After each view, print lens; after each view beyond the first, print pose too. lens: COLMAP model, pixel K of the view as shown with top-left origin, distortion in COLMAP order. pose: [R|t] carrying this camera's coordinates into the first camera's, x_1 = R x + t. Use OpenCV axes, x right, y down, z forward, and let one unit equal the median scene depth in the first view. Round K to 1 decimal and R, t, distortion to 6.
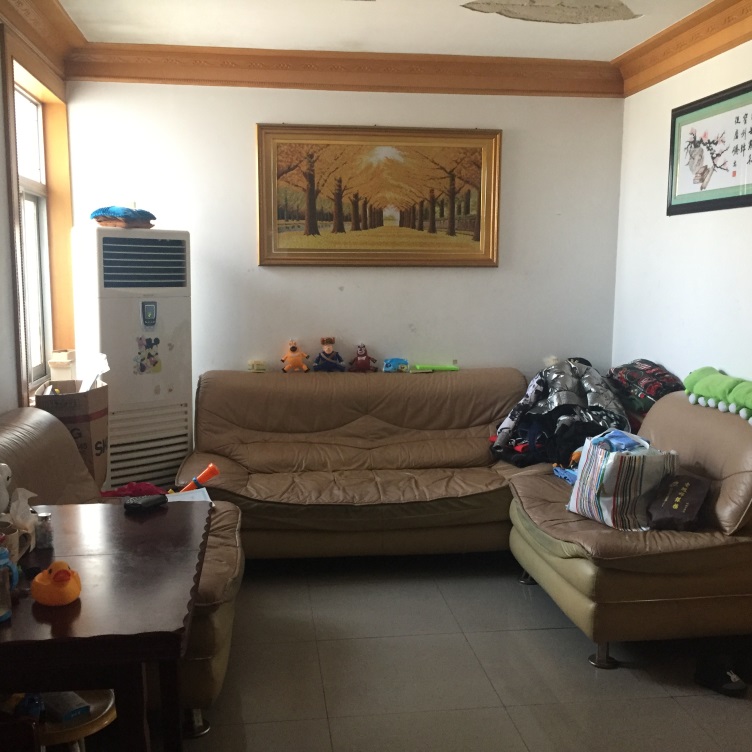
lens RADIAL K [[834.6, 0, 376.0], [0, 834.6, 376.0], [0, 0, 1]] dist [0.051795, -0.061662]
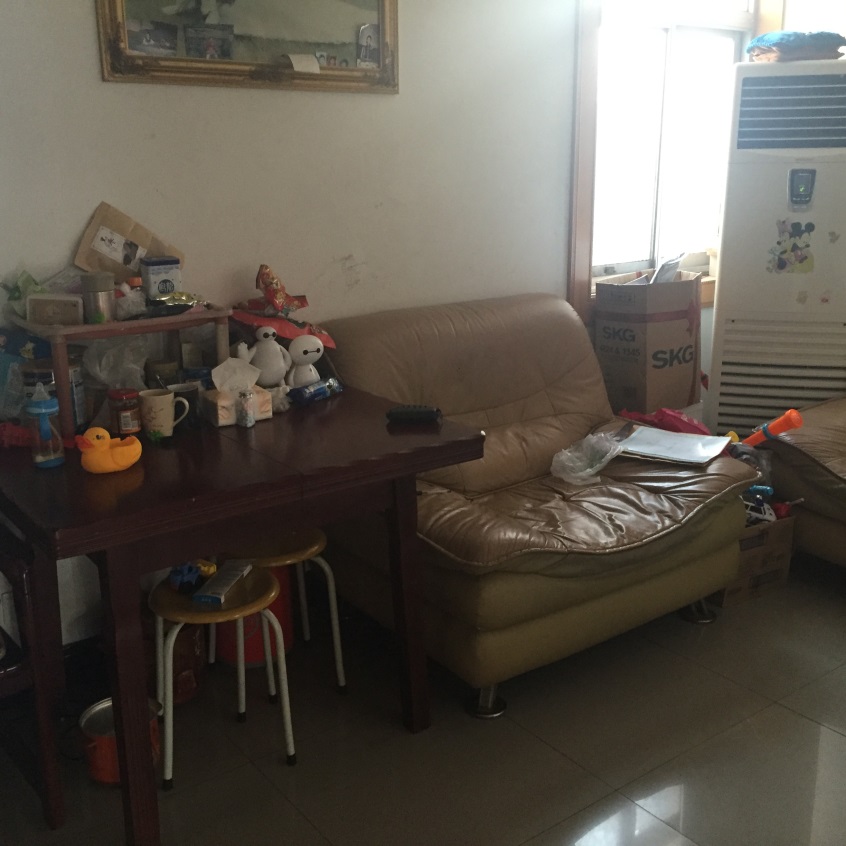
lens RADIAL K [[939.0, 0, 423.0], [0, 939.0, 423.0], [0, 0, 1]] dist [0.051795, -0.061662]
pose [[0.511735, 0.223852, -0.829469, 0.271112], [-0.093118, 0.974224, 0.205469, -0.014841], [0.854082, -0.027907, 0.519388, 0.308478]]
